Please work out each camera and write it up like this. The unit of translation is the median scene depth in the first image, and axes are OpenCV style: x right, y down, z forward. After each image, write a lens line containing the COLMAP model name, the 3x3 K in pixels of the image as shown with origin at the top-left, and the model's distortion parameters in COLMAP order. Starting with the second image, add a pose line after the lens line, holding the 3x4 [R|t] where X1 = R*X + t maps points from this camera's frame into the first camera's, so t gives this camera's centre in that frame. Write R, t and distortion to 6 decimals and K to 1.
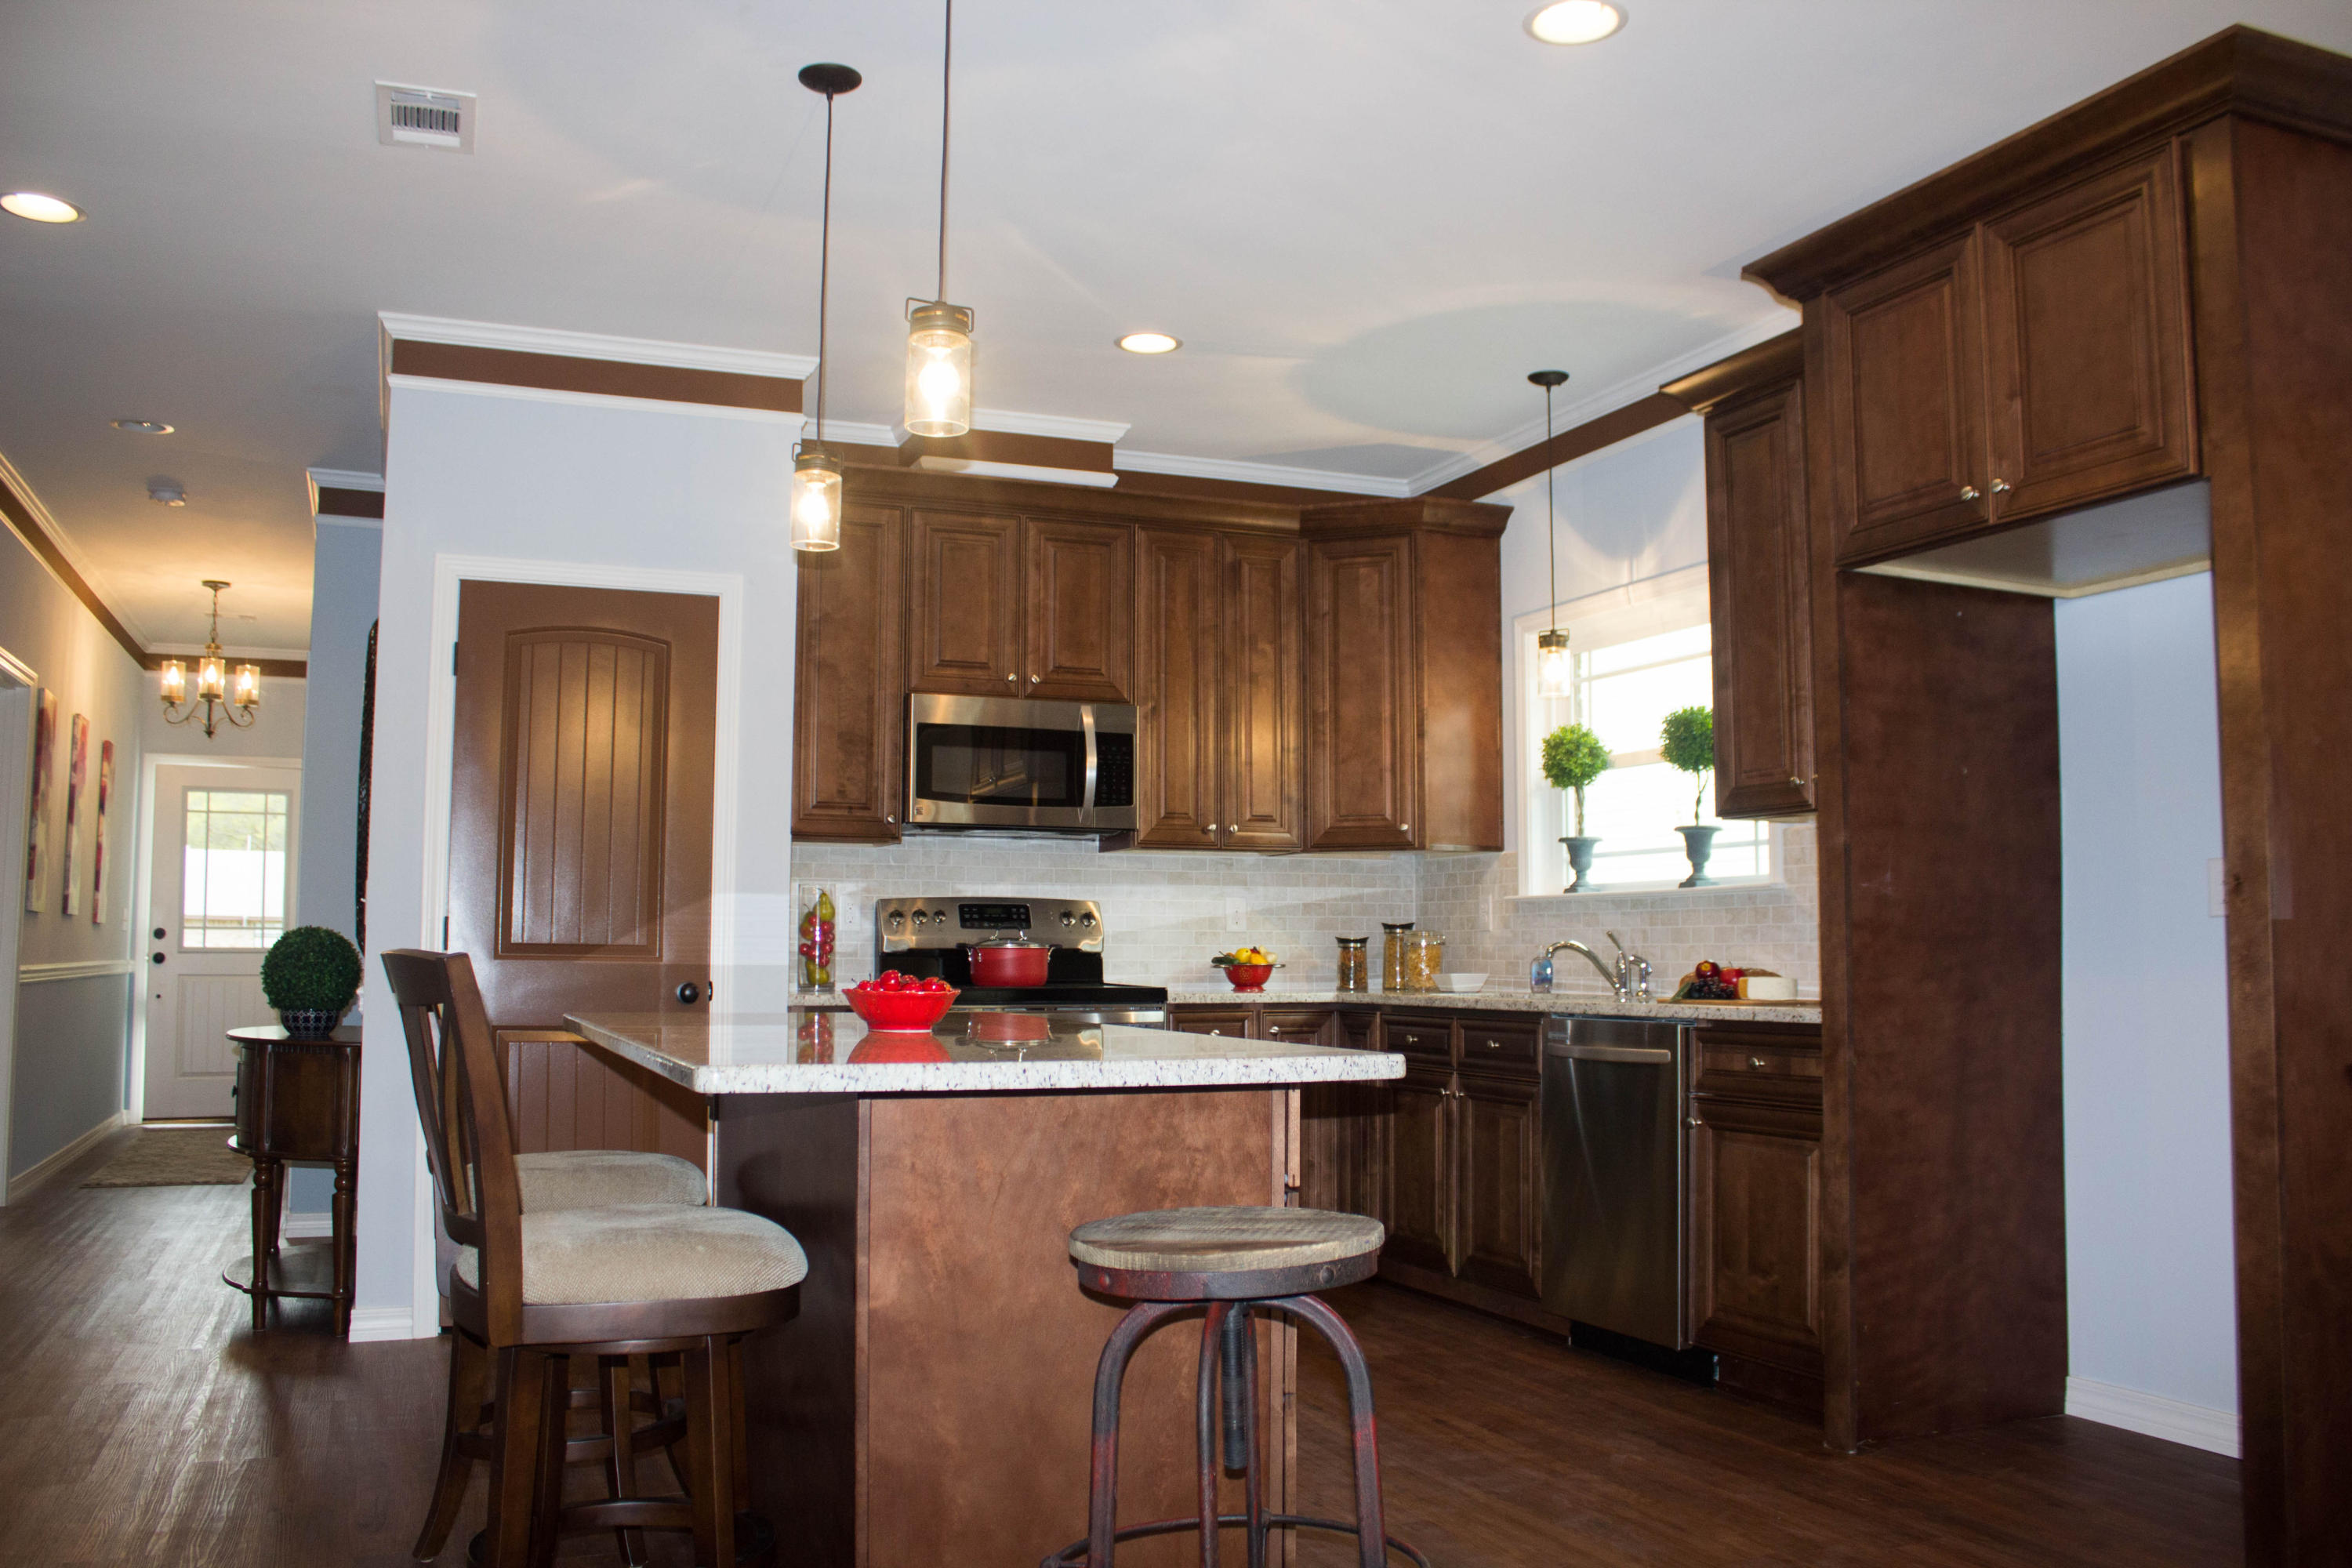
lens RADIAL K [[1951.9, 0, 1176.0], [0, 1951.9, 784.0], [0, 0, 1]] dist [-0.162527, 0.129570]
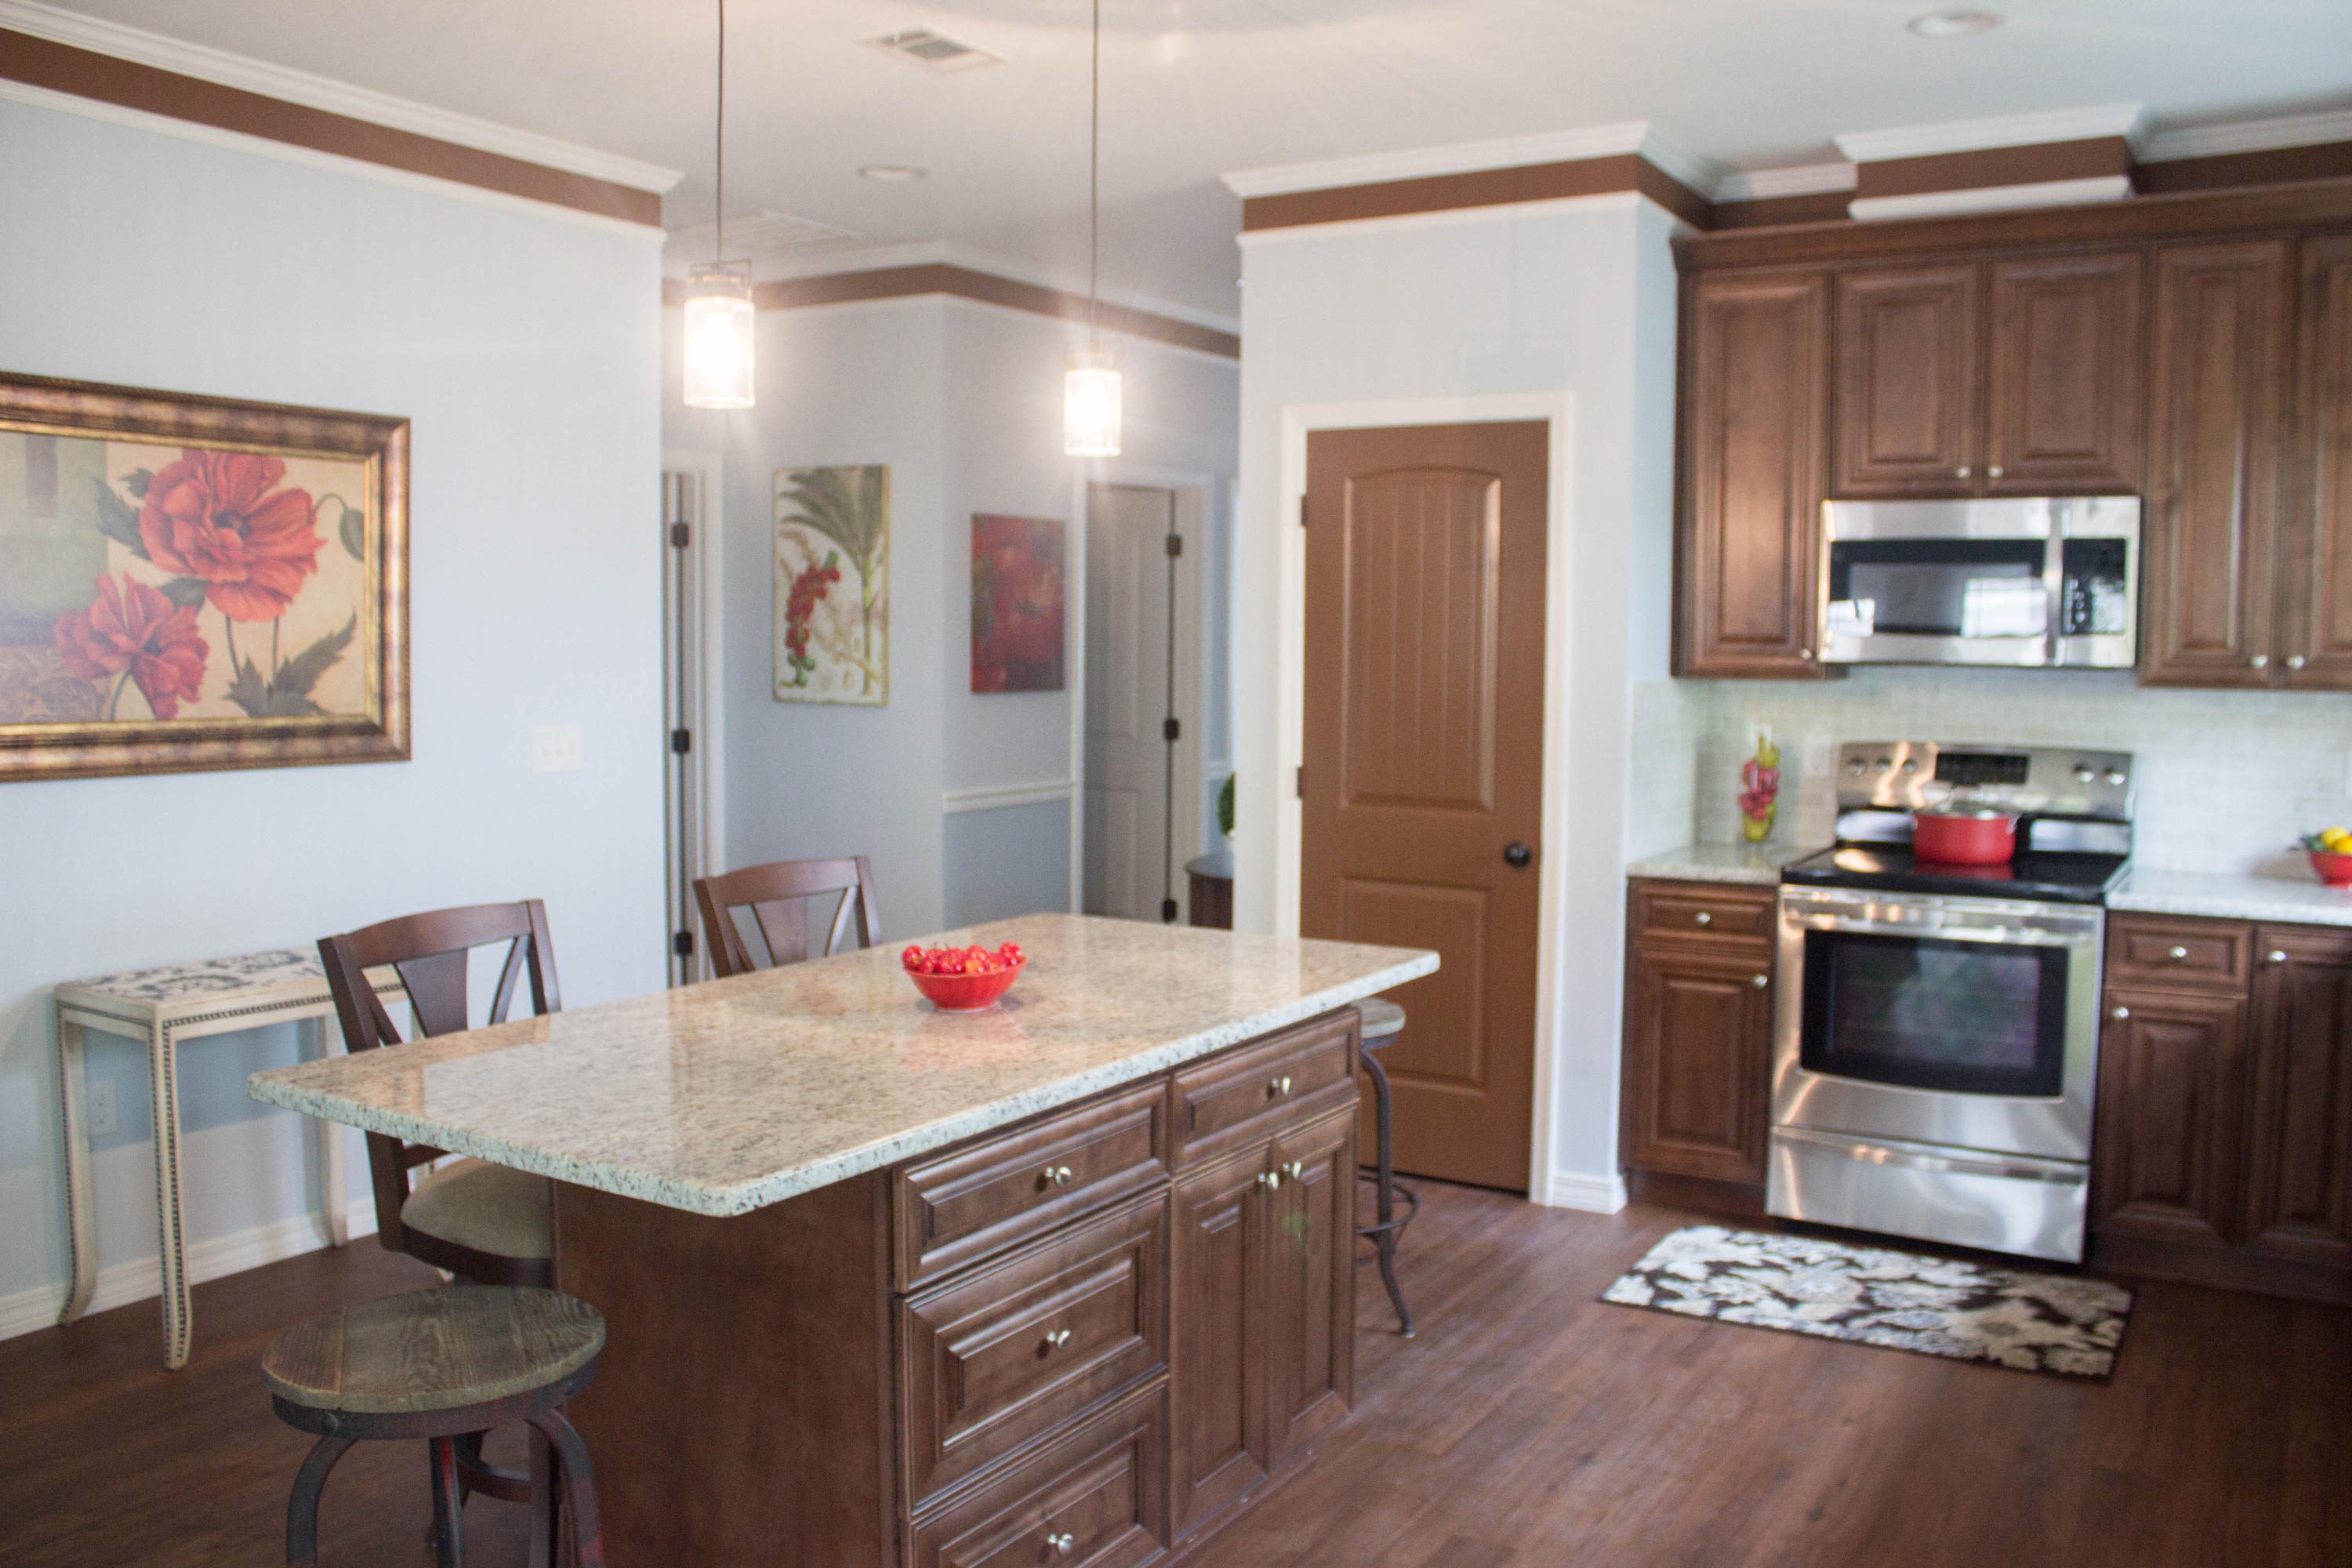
lens RADIAL K [[1951.9, 0, 1176.0], [0, 1951.9, 784.0], [0, 0, 1]] dist [-0.162527, 0.129570]
pose [[0.574171, 0.063408, -0.816276, 0.357489], [0.070170, 0.989517, 0.126223, -0.047696], [0.815723, -0.129752, 0.563703, 0.296671]]
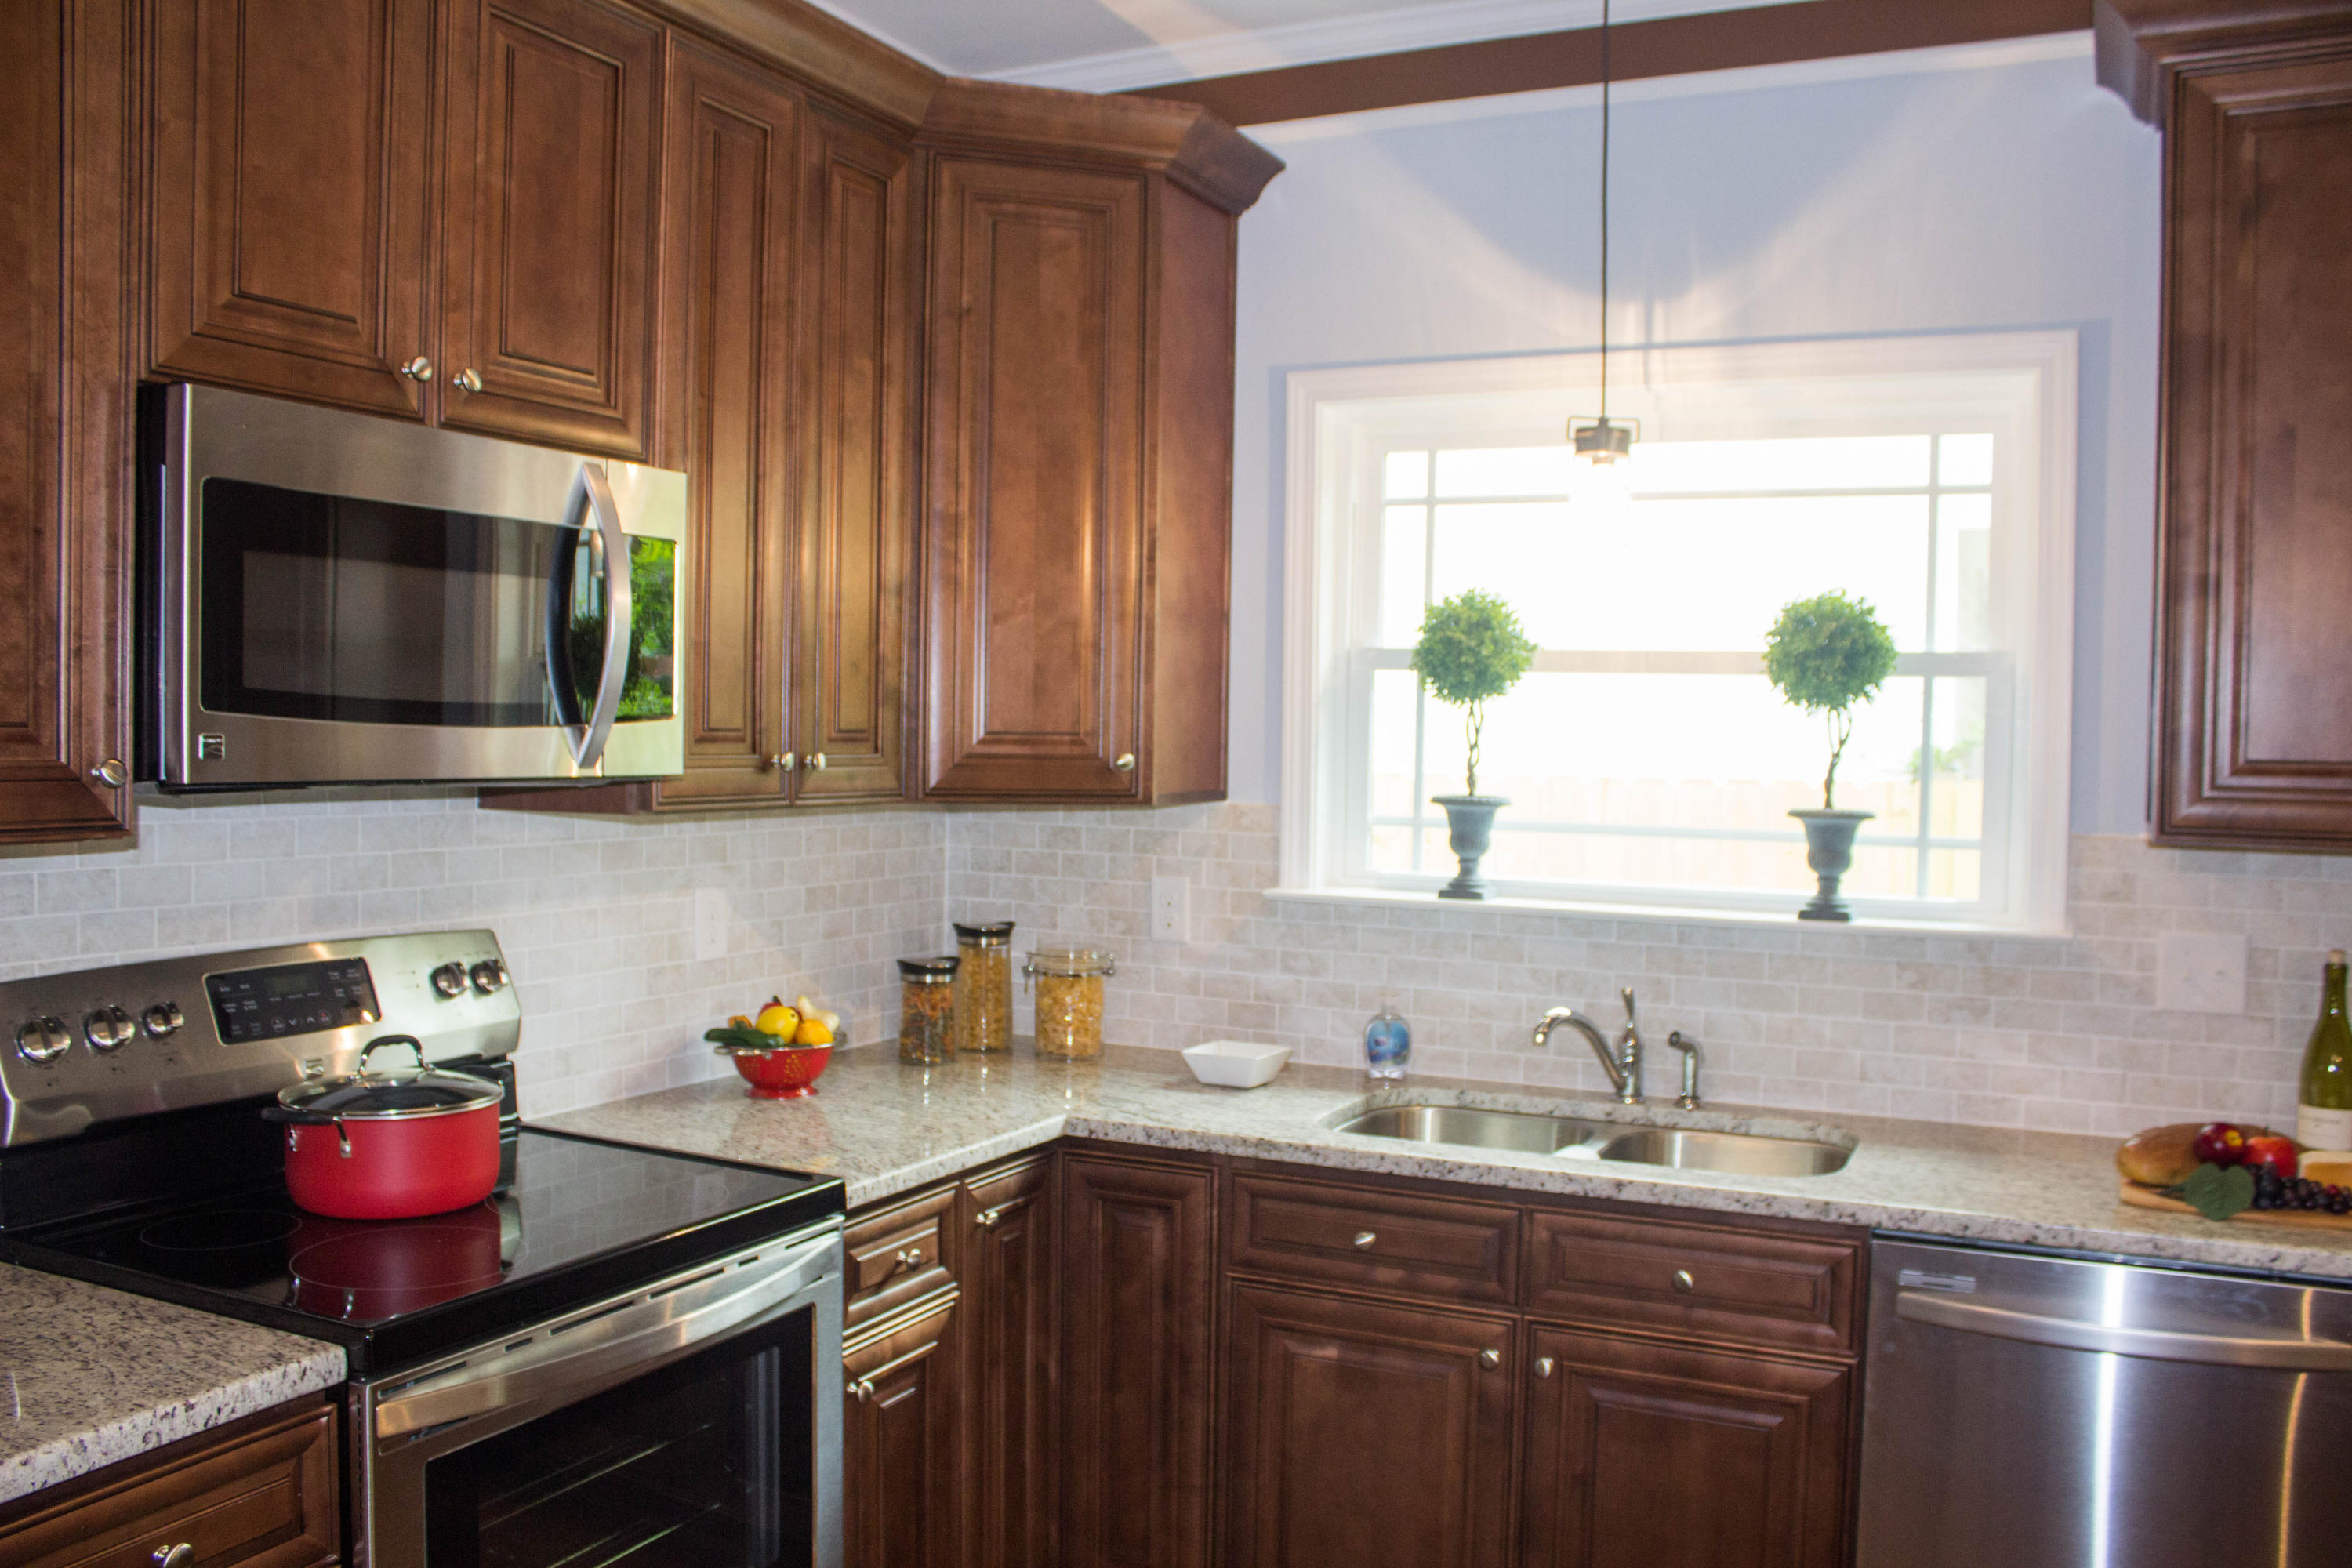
lens RADIAL K [[1951.9, 0, 1176.0], [0, 1951.9, 784.0], [0, 0, 1]] dist [-0.162527, 0.129570]
pose [[0.750158, -0.007903, 0.661211, -0.210445], [-0.072679, 0.992885, 0.094323, -0.020832], [-0.657252, -0.118813, 0.744247, 0.626779]]
